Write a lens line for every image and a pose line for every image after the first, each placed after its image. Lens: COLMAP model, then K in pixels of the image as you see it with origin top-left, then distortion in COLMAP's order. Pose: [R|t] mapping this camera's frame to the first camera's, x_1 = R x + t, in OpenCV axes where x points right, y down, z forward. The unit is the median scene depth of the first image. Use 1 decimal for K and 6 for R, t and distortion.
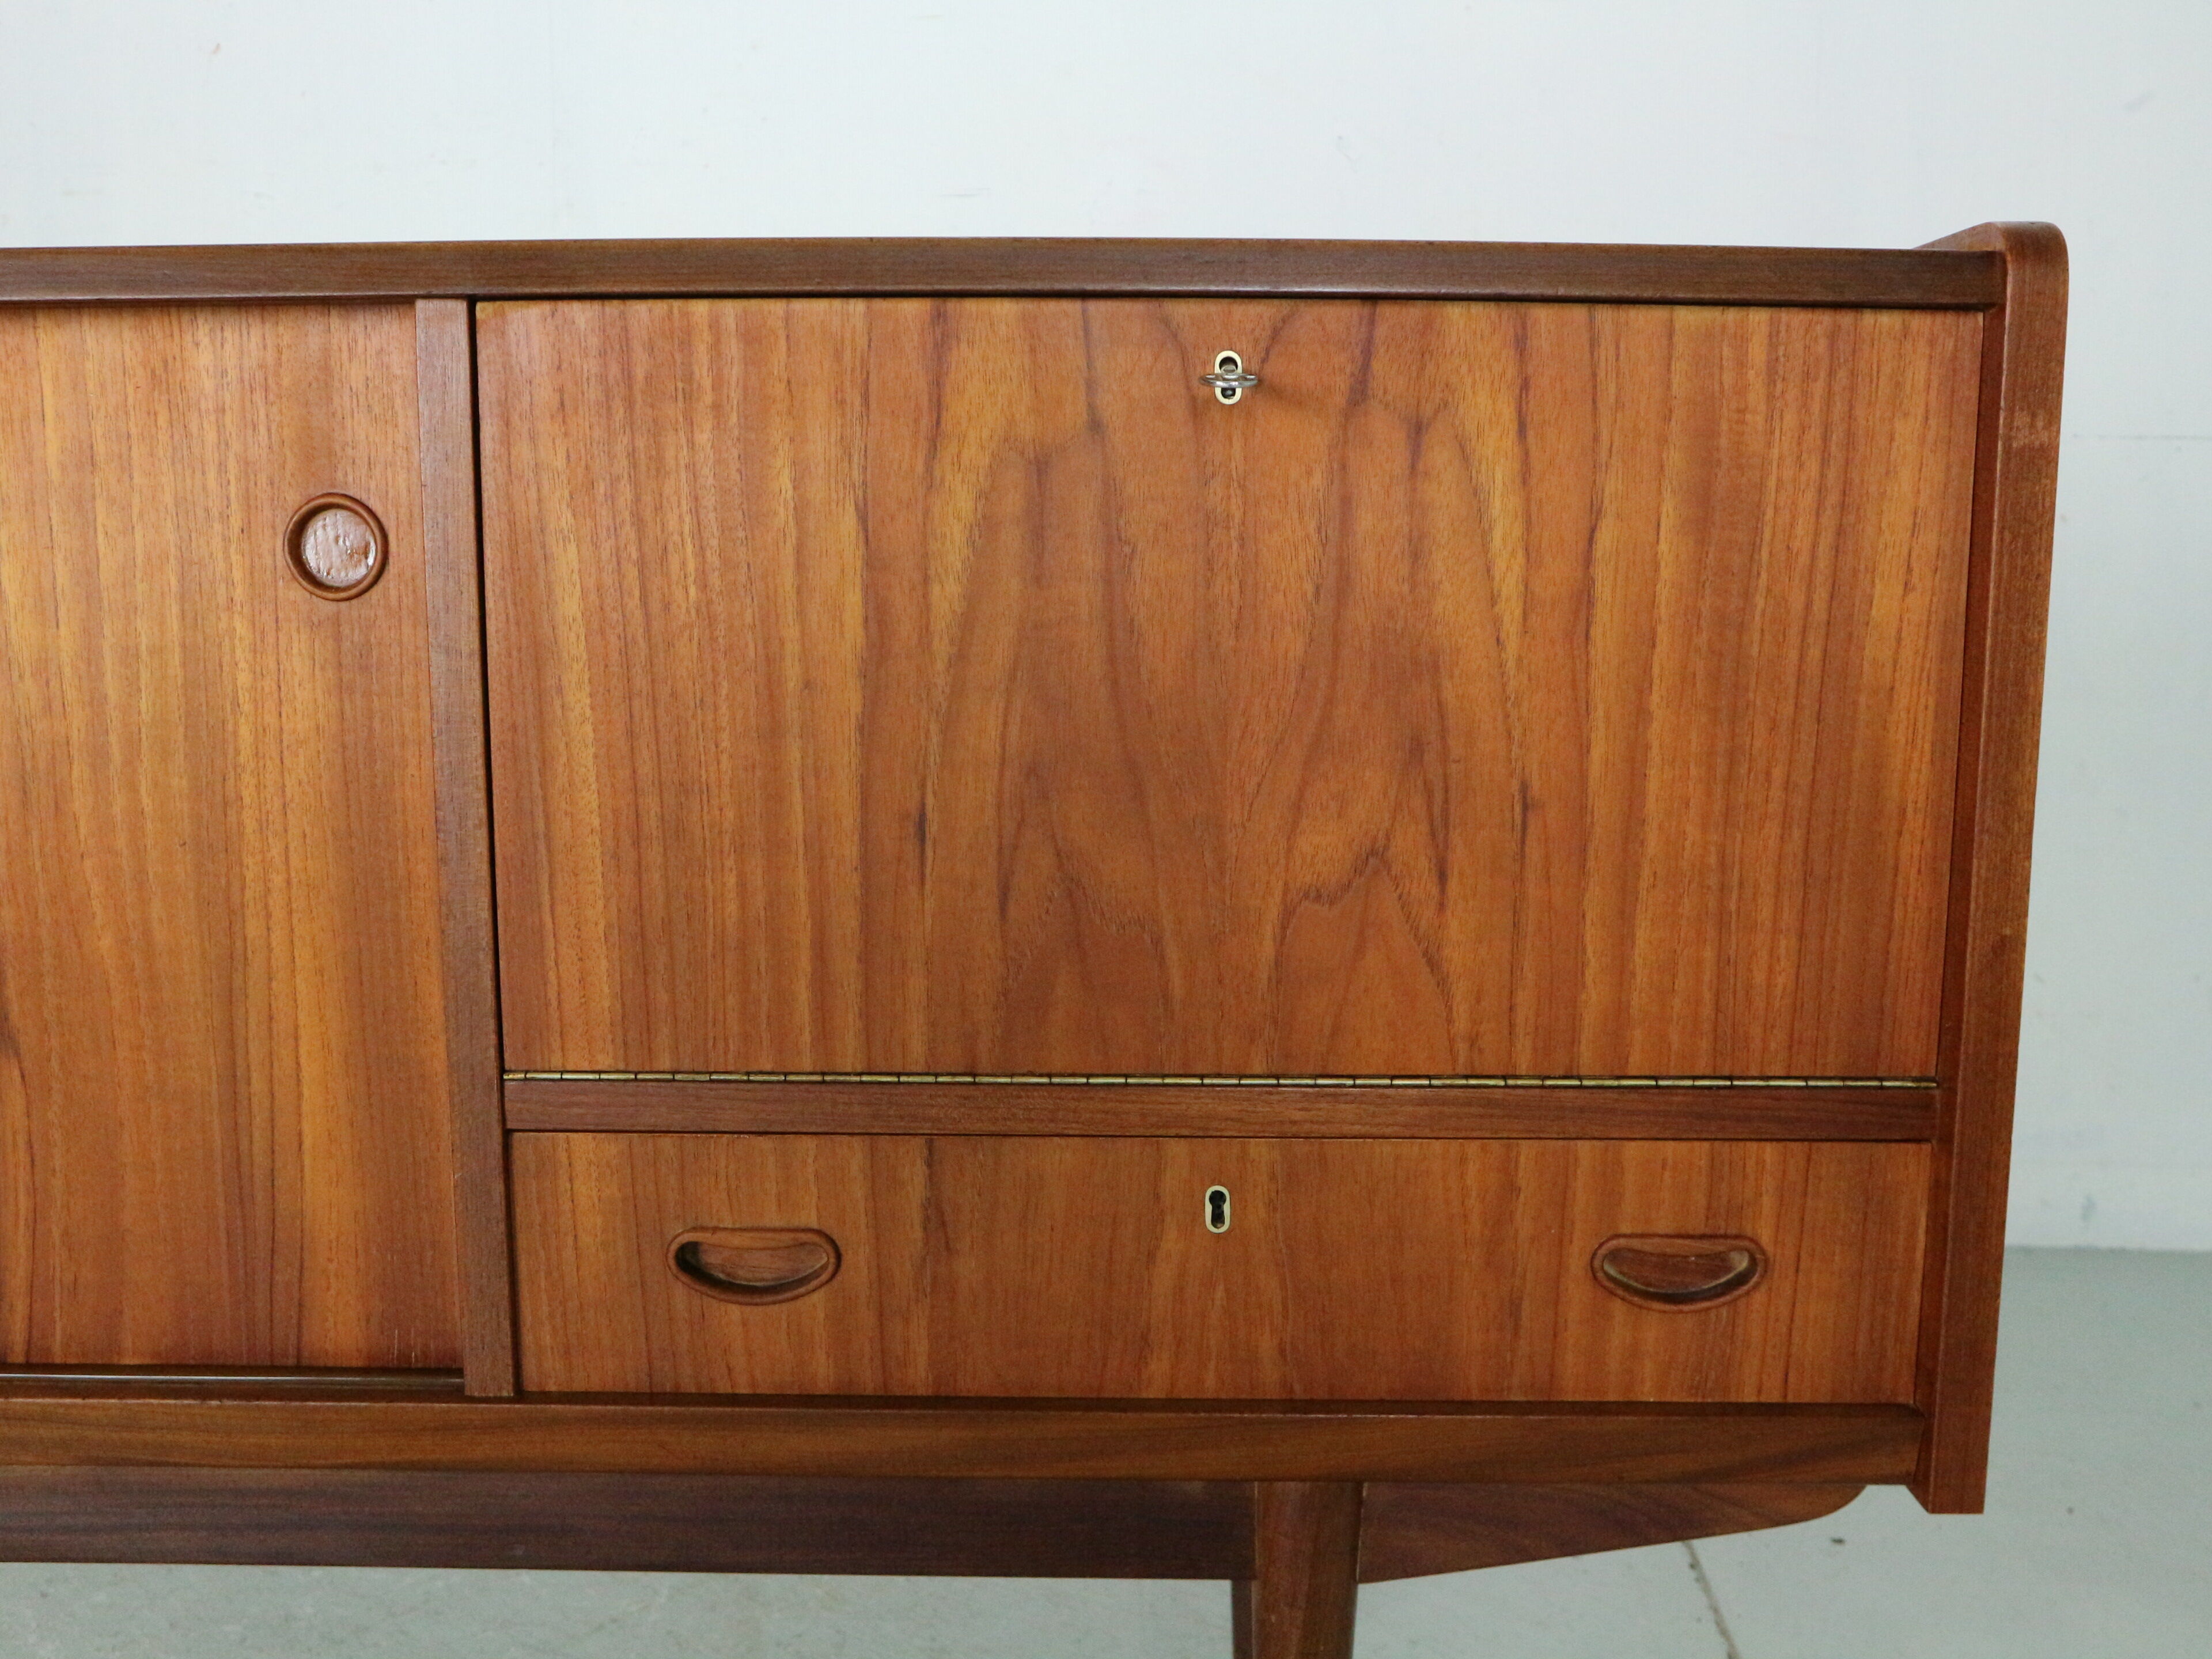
lens RADIAL K [[1991.9, 0, 1055.0], [0, 1991.9, 838.8], [0, 0, 1]] dist [-0.097055, 0.153772]
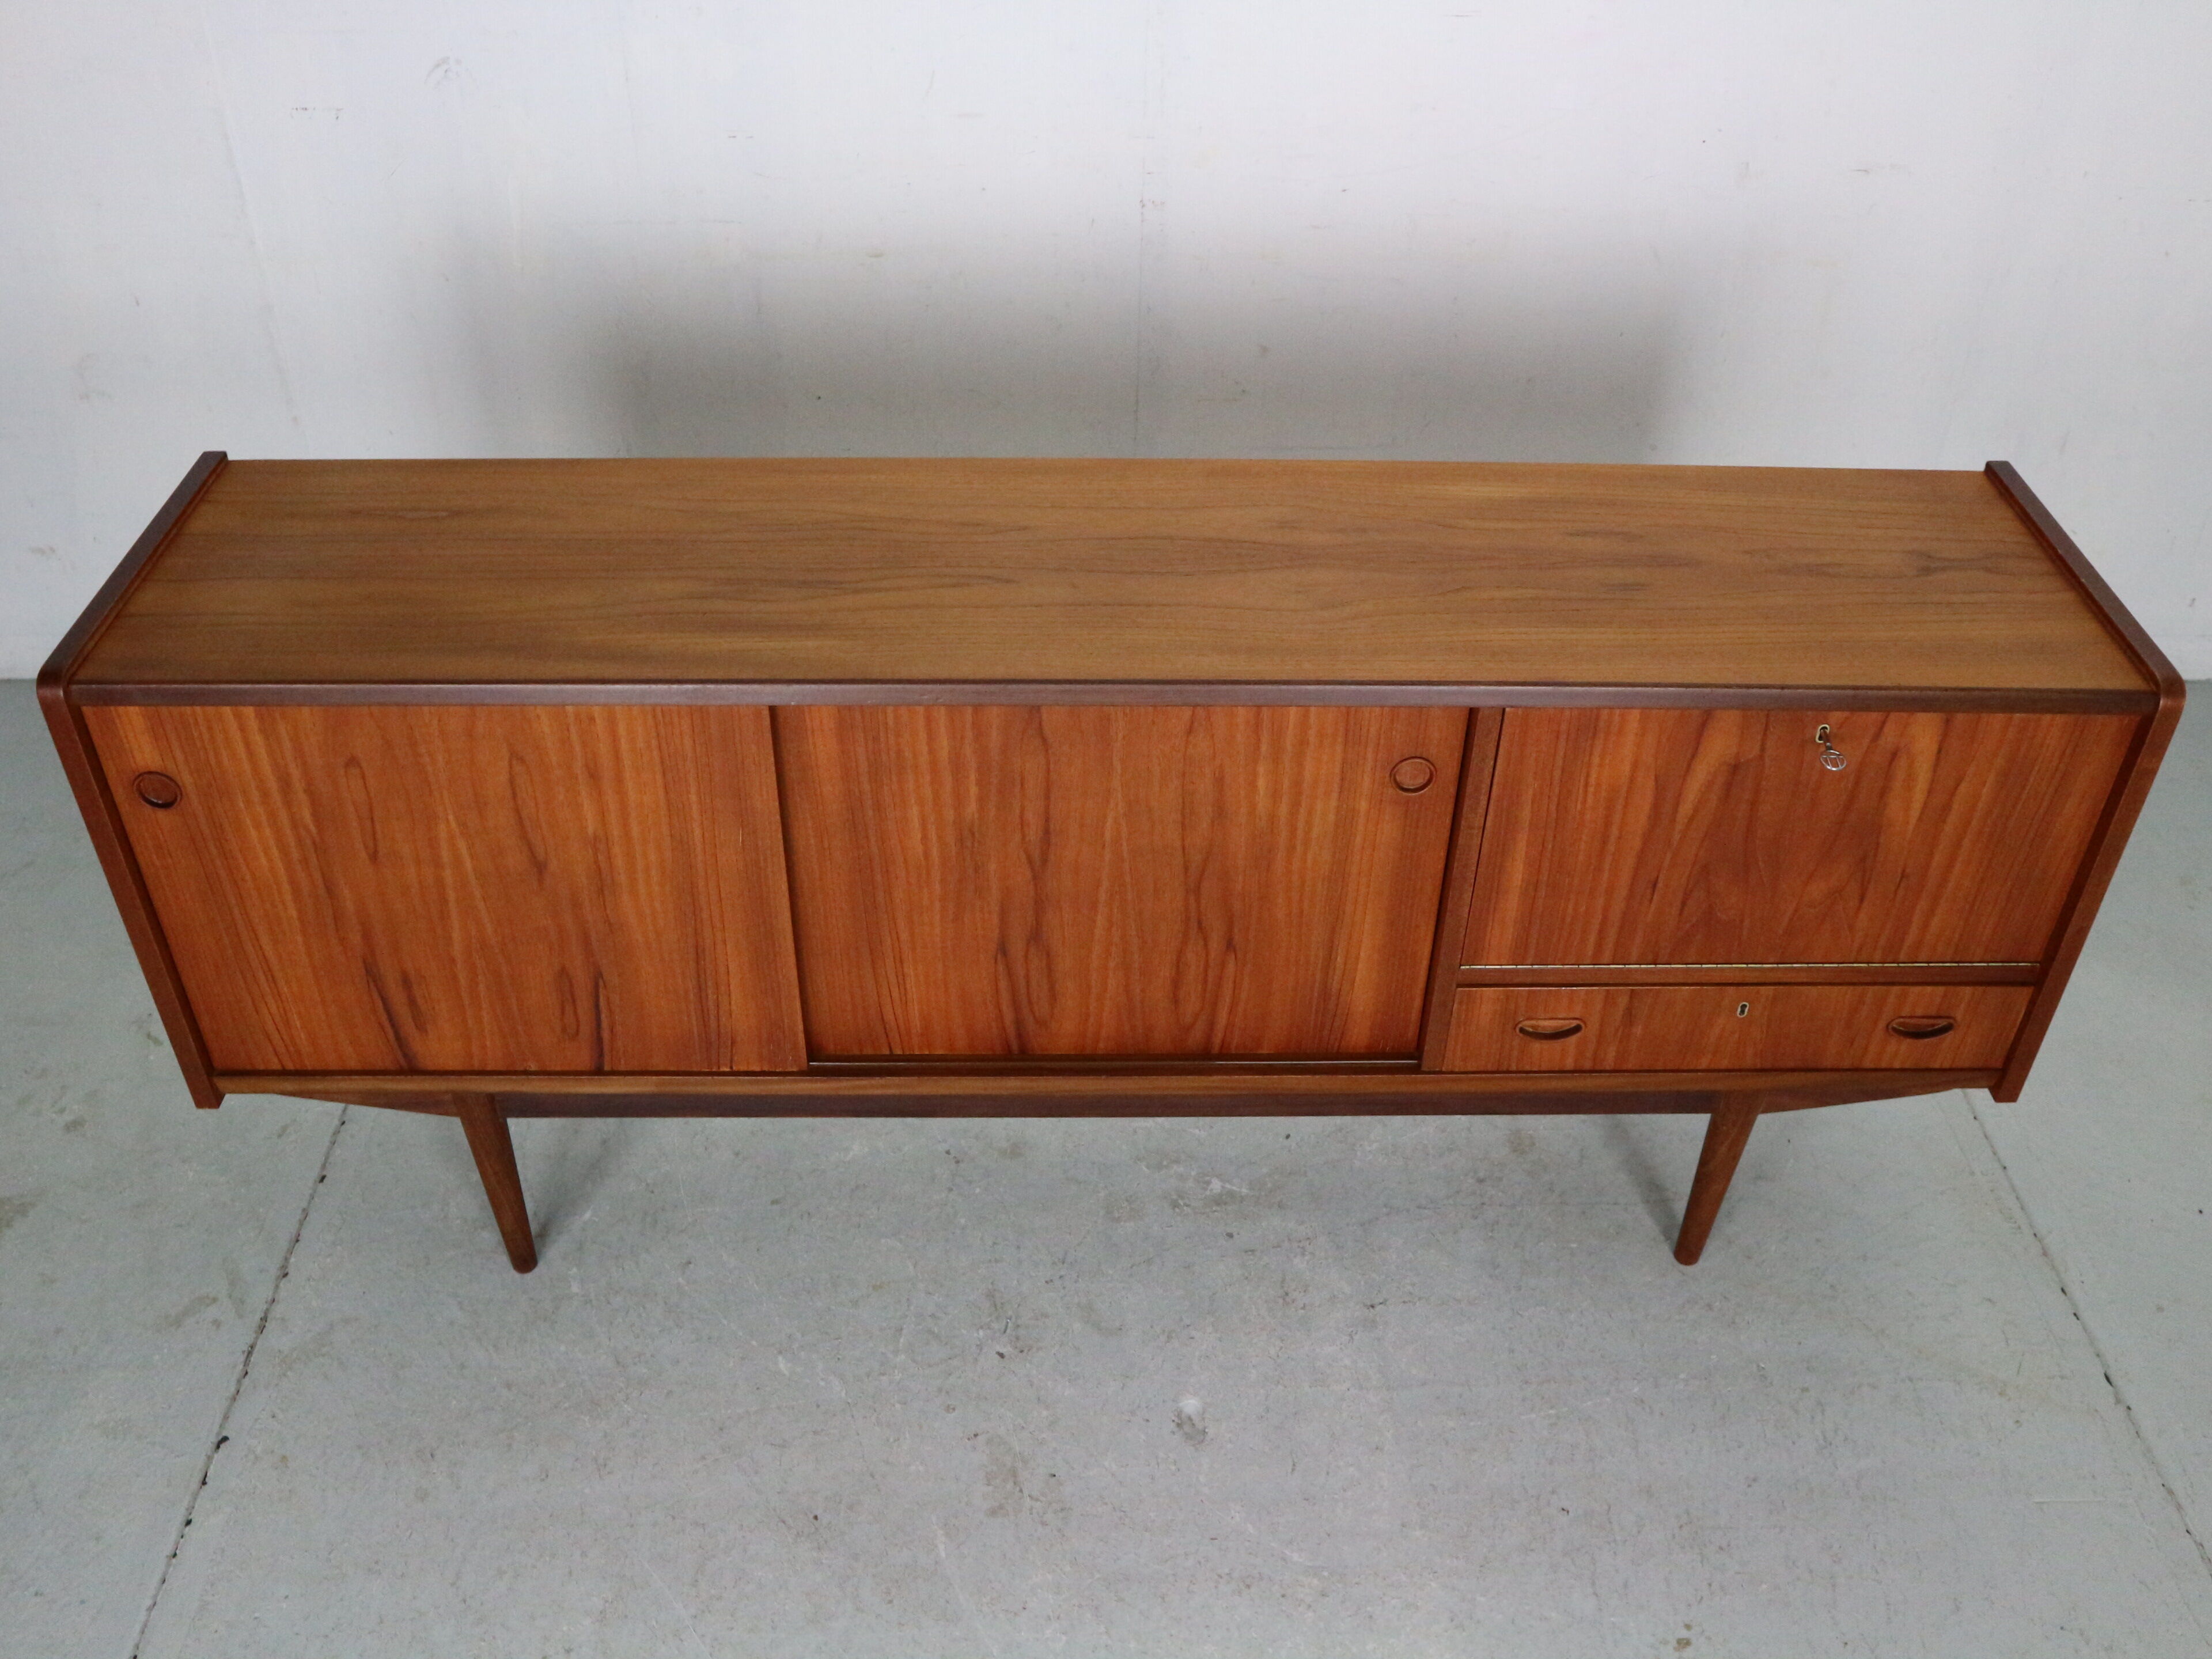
lens RADIAL K [[1981.5, 0, 1113.6], [0, 1981.5, 834.4], [0, 0, 1]] dist [-0.100687, 0.097916]
pose [[0.999013, -0.008712, 0.043556, -0.803797], [-0.014123, 0.867385, 0.497438, -1.202841], [-0.042113, -0.497562, 0.866405, -0.962734]]
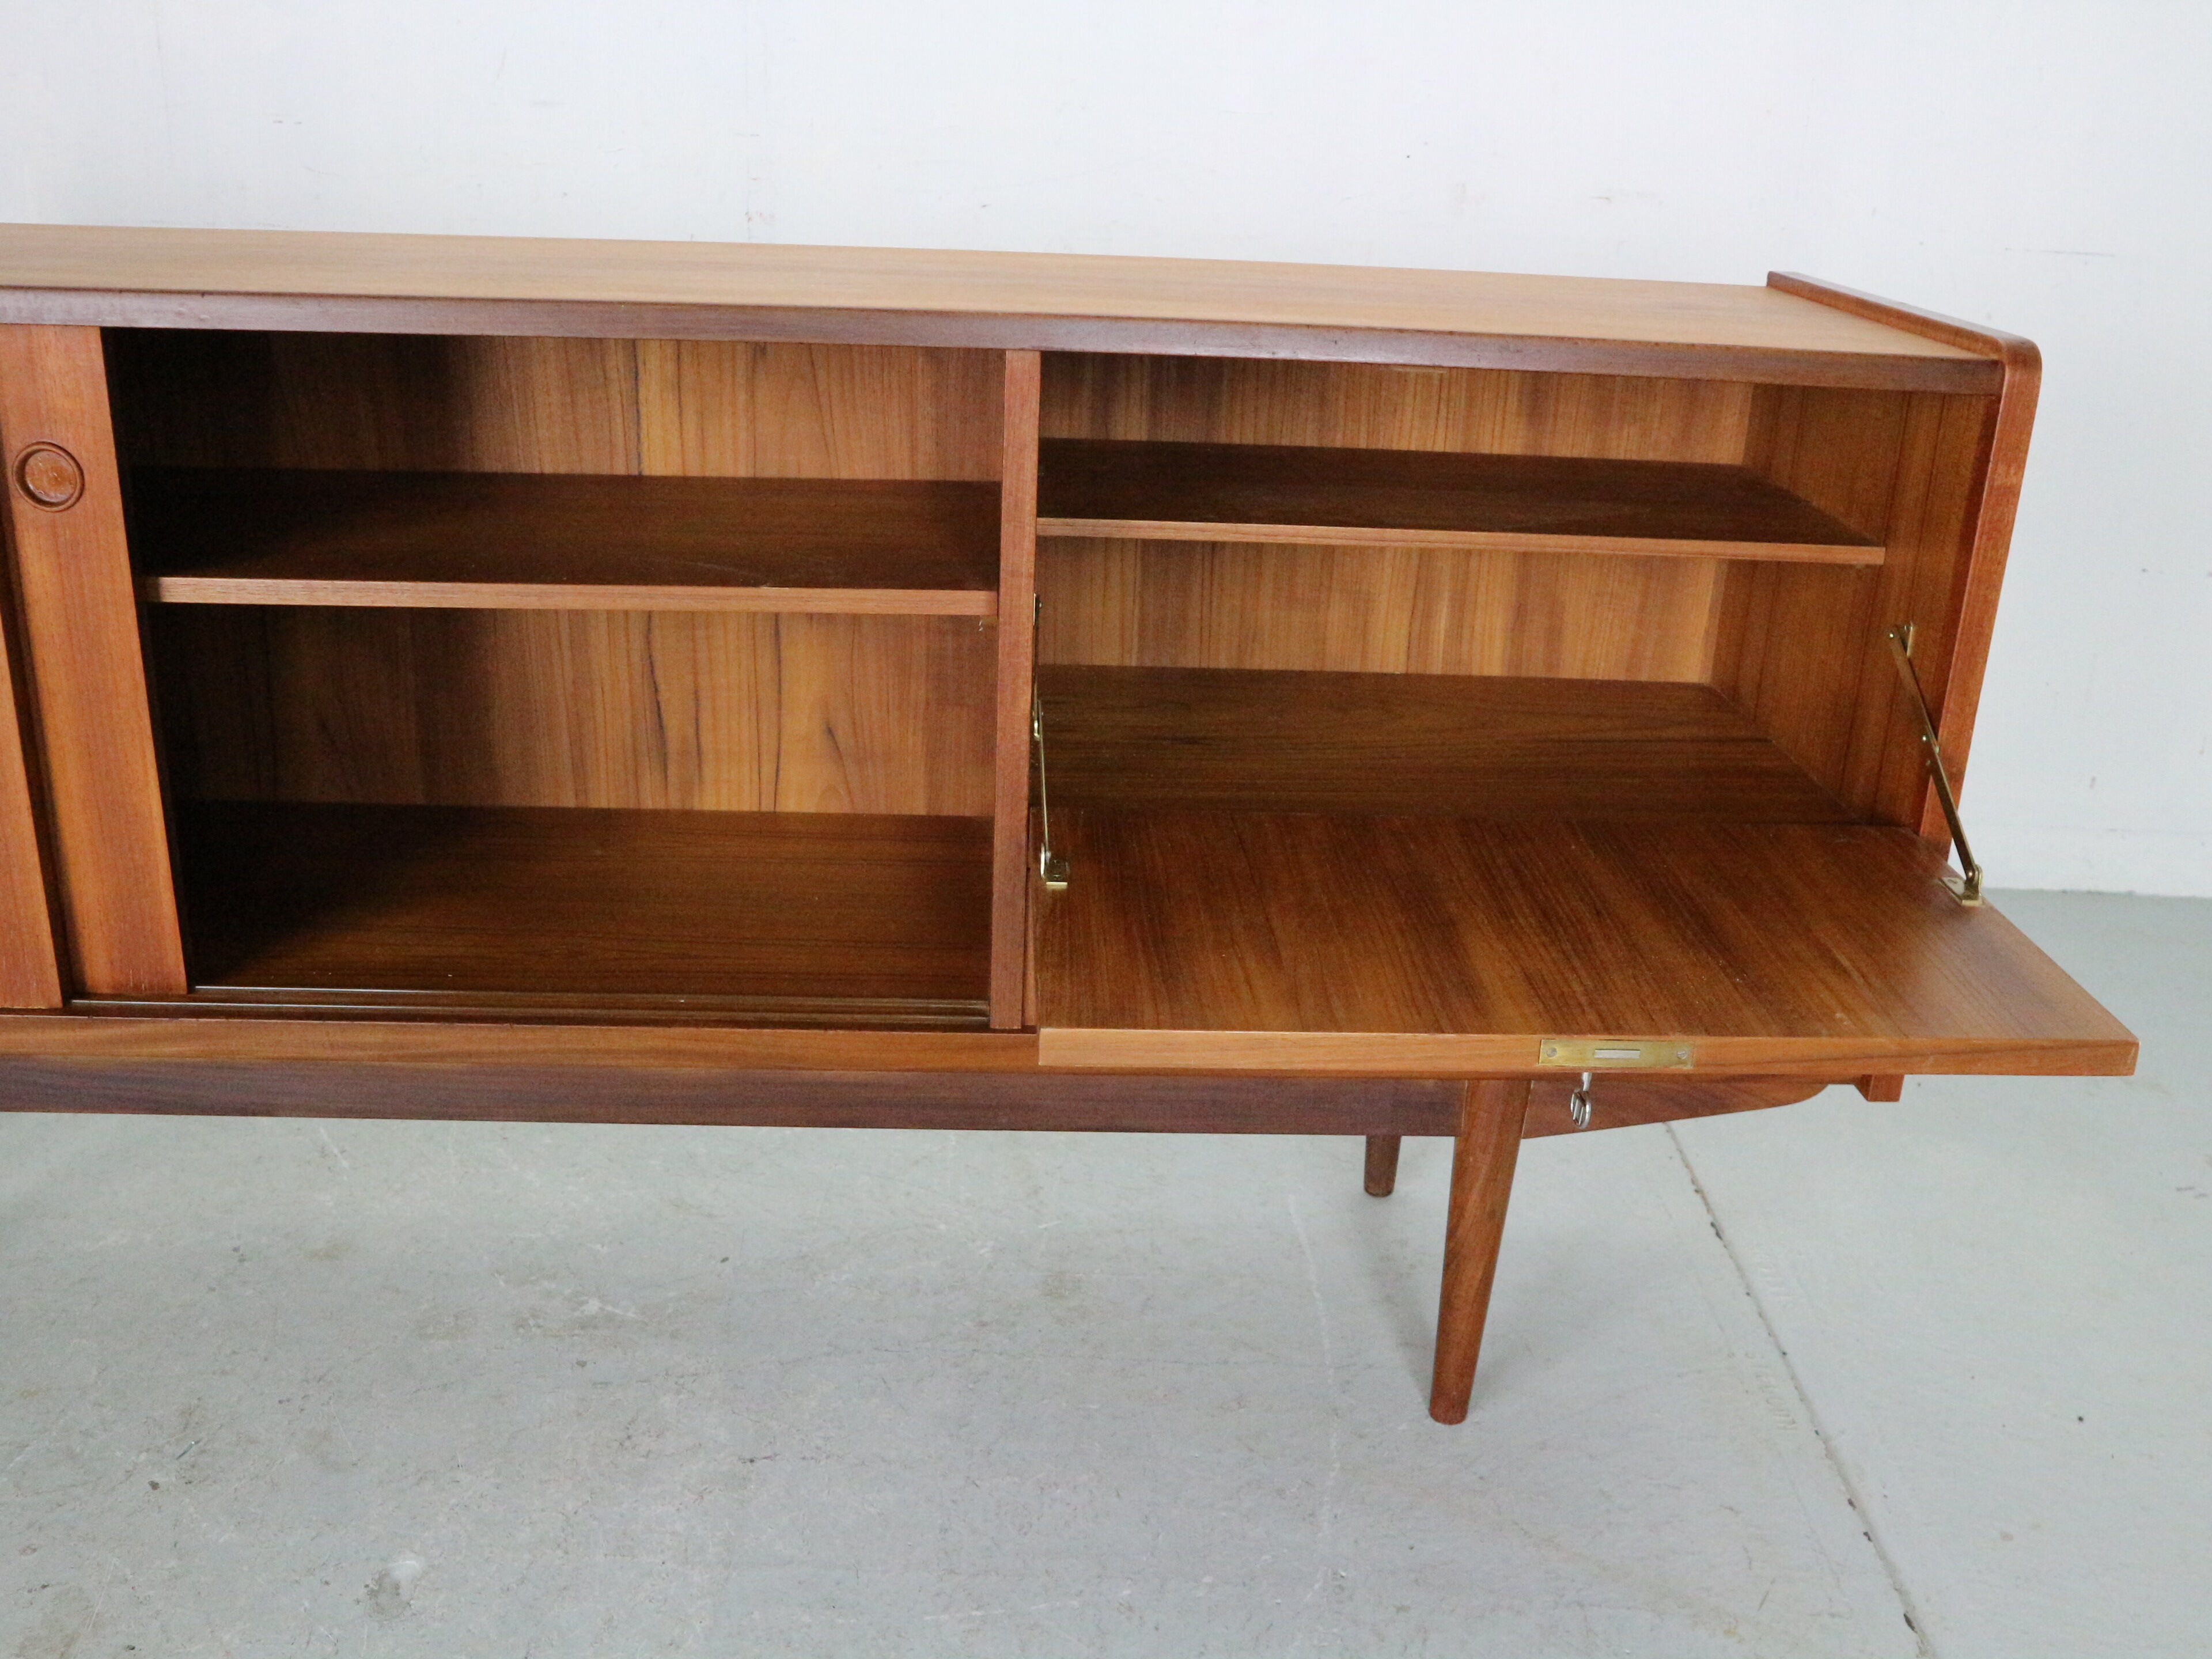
lens RADIAL K [[2038.7, 0, 1102.4], [0, 2038.7, 839.1], [0, 0, 1]] dist [-0.097472, 0.117416]
pose [[0.997233, 0.014857, 0.072838, -0.343260], [-0.030721, 0.974608, 0.221802, -0.243121], [-0.067694, -0.223426, 0.972367, -0.595767]]
